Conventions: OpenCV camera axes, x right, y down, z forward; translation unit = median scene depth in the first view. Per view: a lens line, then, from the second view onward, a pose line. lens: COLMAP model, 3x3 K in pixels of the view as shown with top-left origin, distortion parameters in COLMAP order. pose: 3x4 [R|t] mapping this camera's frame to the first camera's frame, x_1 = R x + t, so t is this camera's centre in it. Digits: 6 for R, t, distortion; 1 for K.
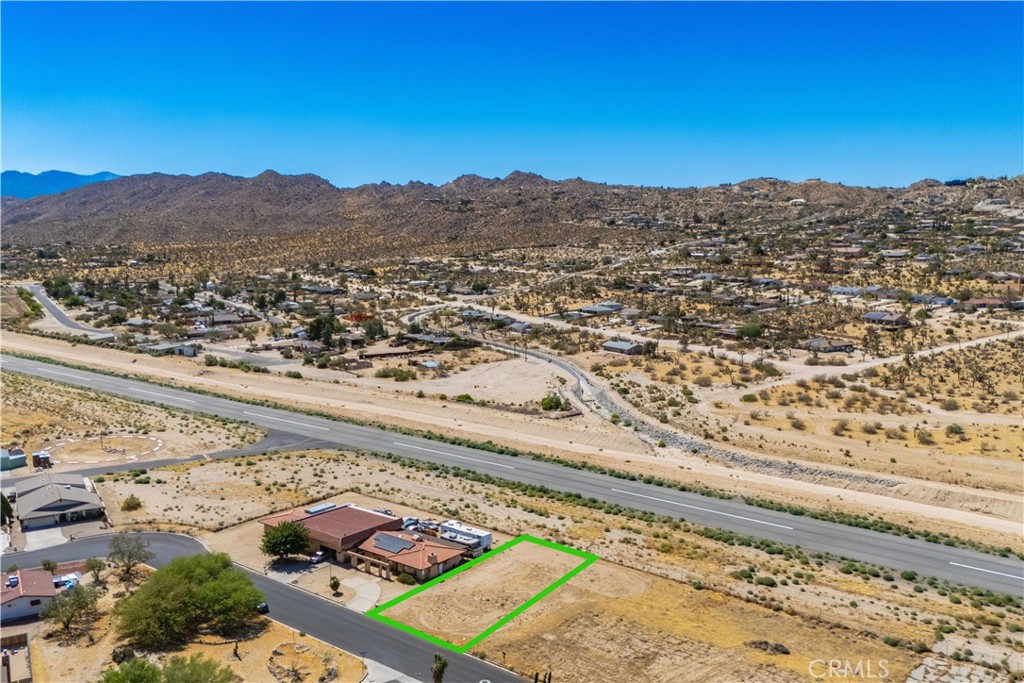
lens RADIAL K [[890.9, 0, 515.0], [0, 890.9, 338.4], [0, 0, 1]] dist [0.098563, -0.139682]
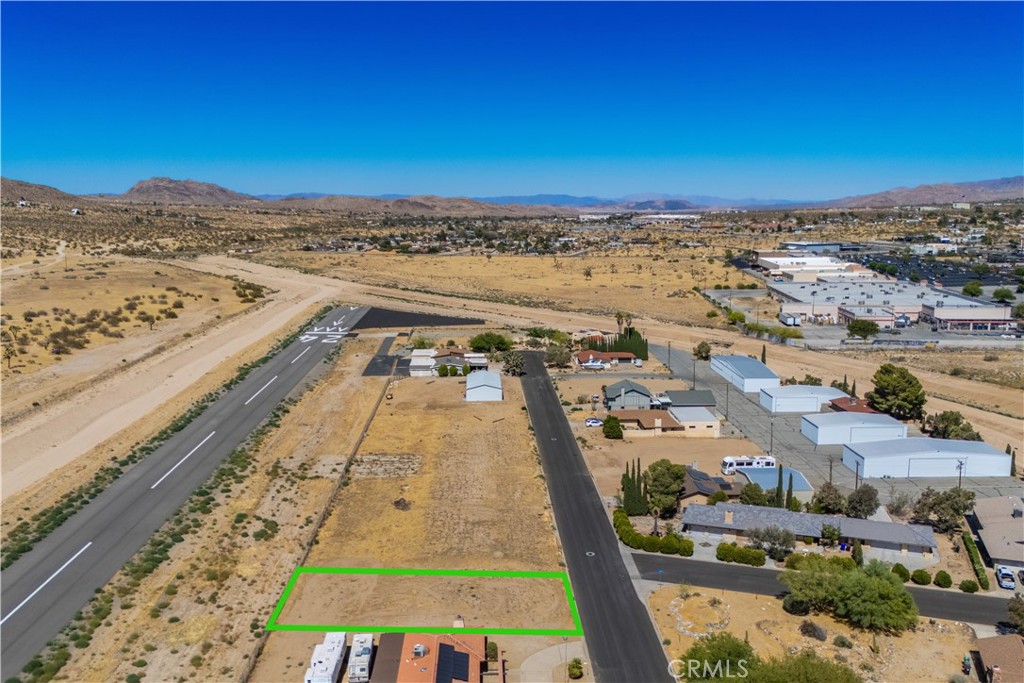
lens RADIAL K [[890.9, 0, 516.5], [0, 890.9, 338.7], [0, 0, 1]] dist [0.098563, -0.139682]
pose [[-0.660559, -0.116017, 0.741756, -0.559723], [0.093037, 0.967724, 0.234212, -0.135409], [-0.744987, 0.223721, -0.628445, 1.176930]]
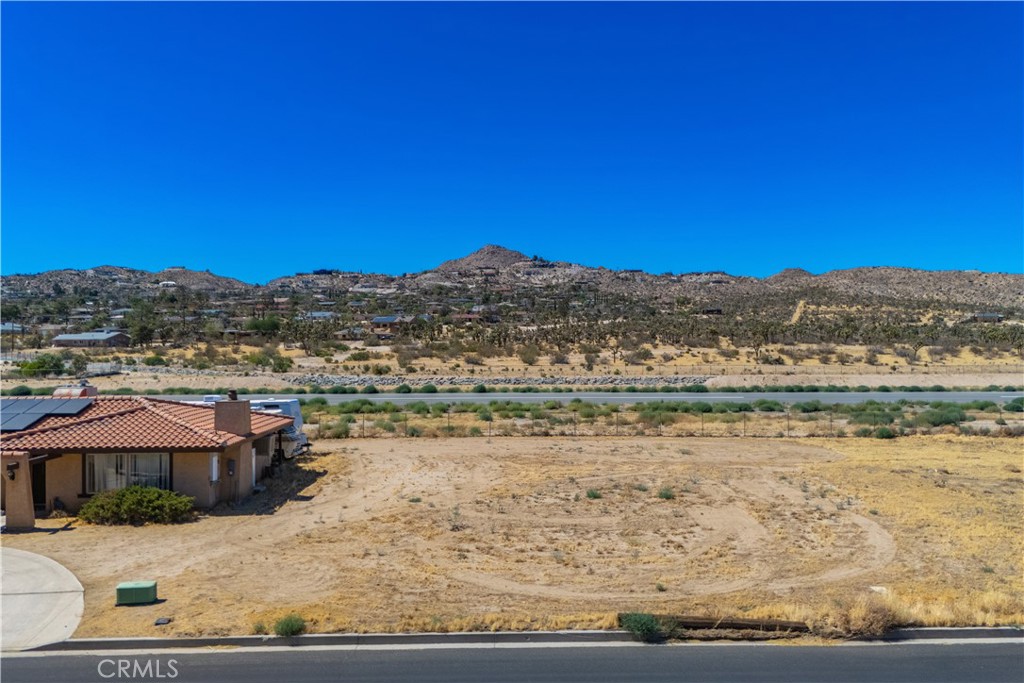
lens RADIAL K [[890.9, 0, 513.8], [0, 890.9, 338.6], [0, 0, 1]] dist [0.098563, -0.139682]
pose [[0.759943, 0.003302, 0.649981, -0.159529], [0.081413, 0.991629, -0.100223, 0.216239], [-0.644871, 0.129081, 0.753313, 0.658867]]
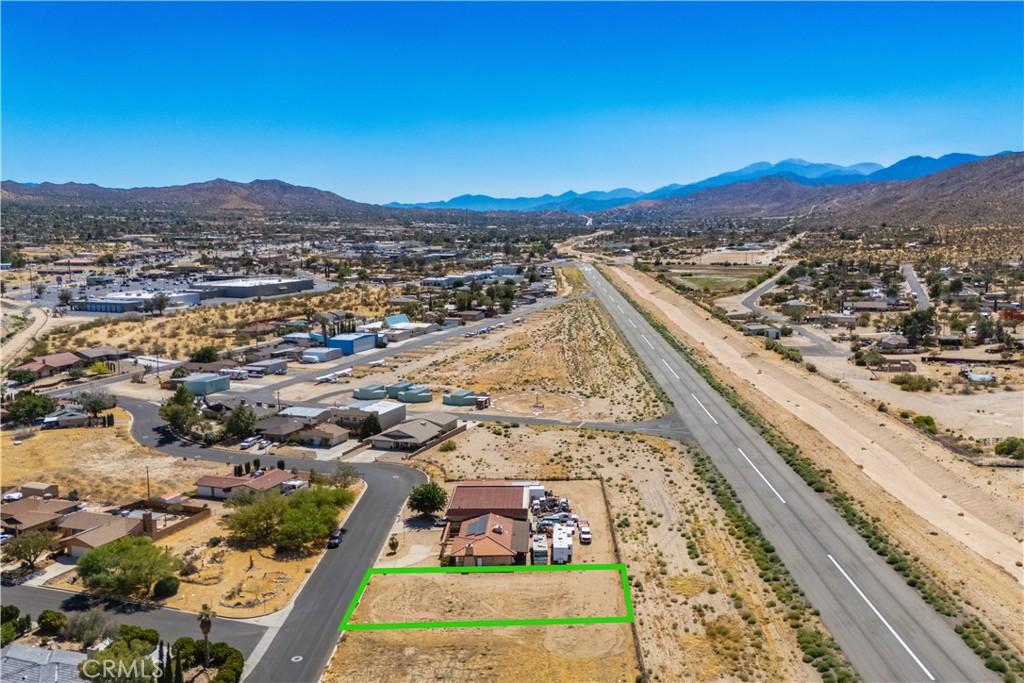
lens RADIAL K [[890.9, 0, 558.0], [0, 890.9, 360.7], [0, 0, 1]] dist [0.098563, -0.139682]
pose [[0.638935, 0.122244, -0.759485, 0.592384], [-0.088696, 0.992415, 0.085117, -0.046666], [0.764130, 0.012979, 0.644932, 0.367013]]
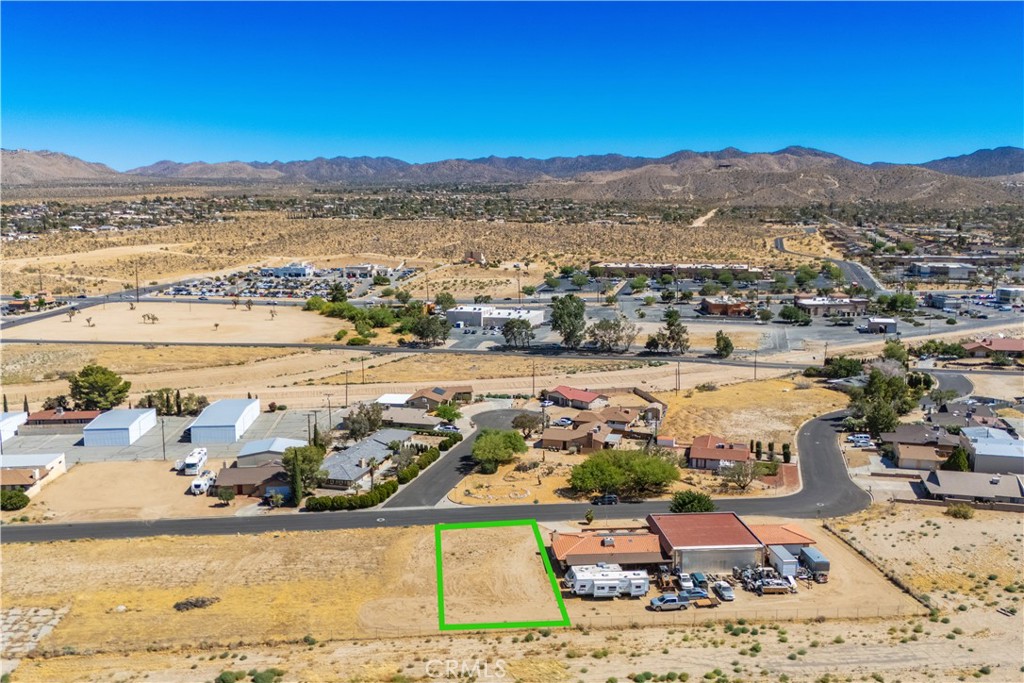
lens RADIAL K [[890.9, 0, 515.2], [0, 890.9, 344.4], [0, 0, 1]] dist [0.098563, -0.139682]
pose [[-0.718828, 0.110557, -0.686340, 0.494212], [-0.079888, 0.967596, 0.239533, -0.156972], [0.690582, 0.227013, -0.686703, 1.348942]]
